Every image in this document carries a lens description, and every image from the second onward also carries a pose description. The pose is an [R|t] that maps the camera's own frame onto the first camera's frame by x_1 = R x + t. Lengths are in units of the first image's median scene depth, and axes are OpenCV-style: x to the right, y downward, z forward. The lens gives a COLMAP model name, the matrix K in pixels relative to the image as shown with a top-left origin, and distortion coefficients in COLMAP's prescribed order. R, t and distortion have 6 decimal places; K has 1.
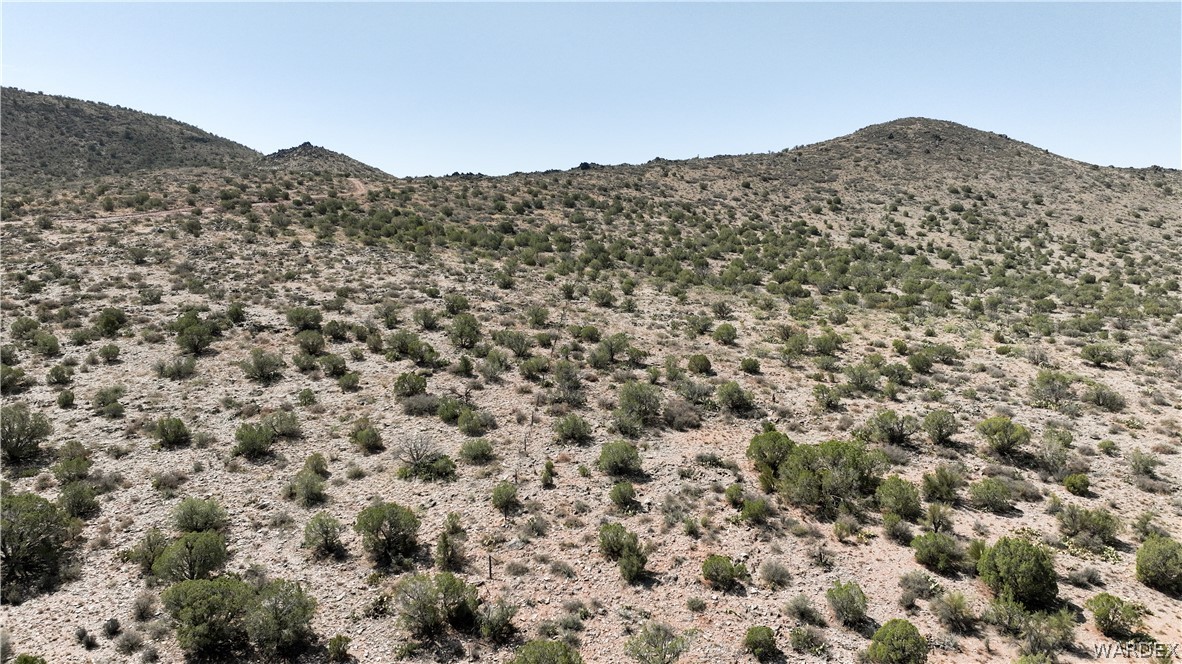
lens RADIAL K [[836.3, 0, 591.0], [0, 836.3, 332.0], [0, 0, 1]] dist [0.000602, 0.009955]
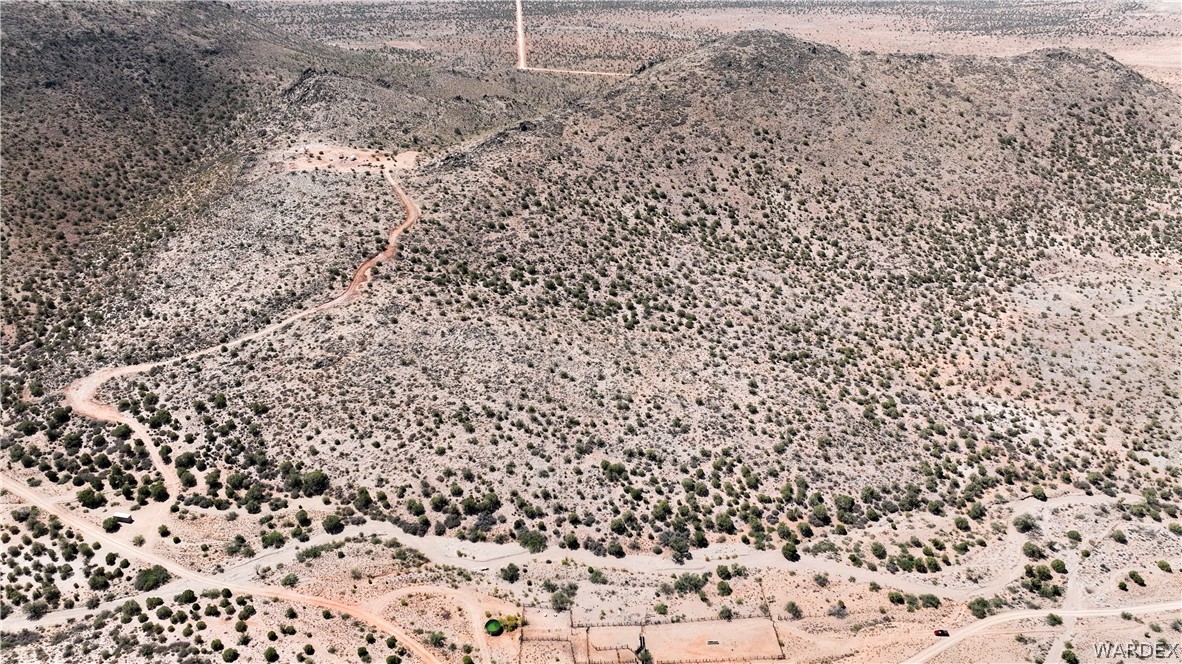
lens RADIAL K [[836.3, 0, 591.0], [0, 836.3, 332.0], [0, 0, 1]] dist [0.000602, 0.009955]
pose [[0.993634, -0.057287, 0.097005, -0.369403], [0.017730, 0.929848, 0.367518, -2.787052], [-0.111254, -0.363458, 0.924944, -3.886706]]
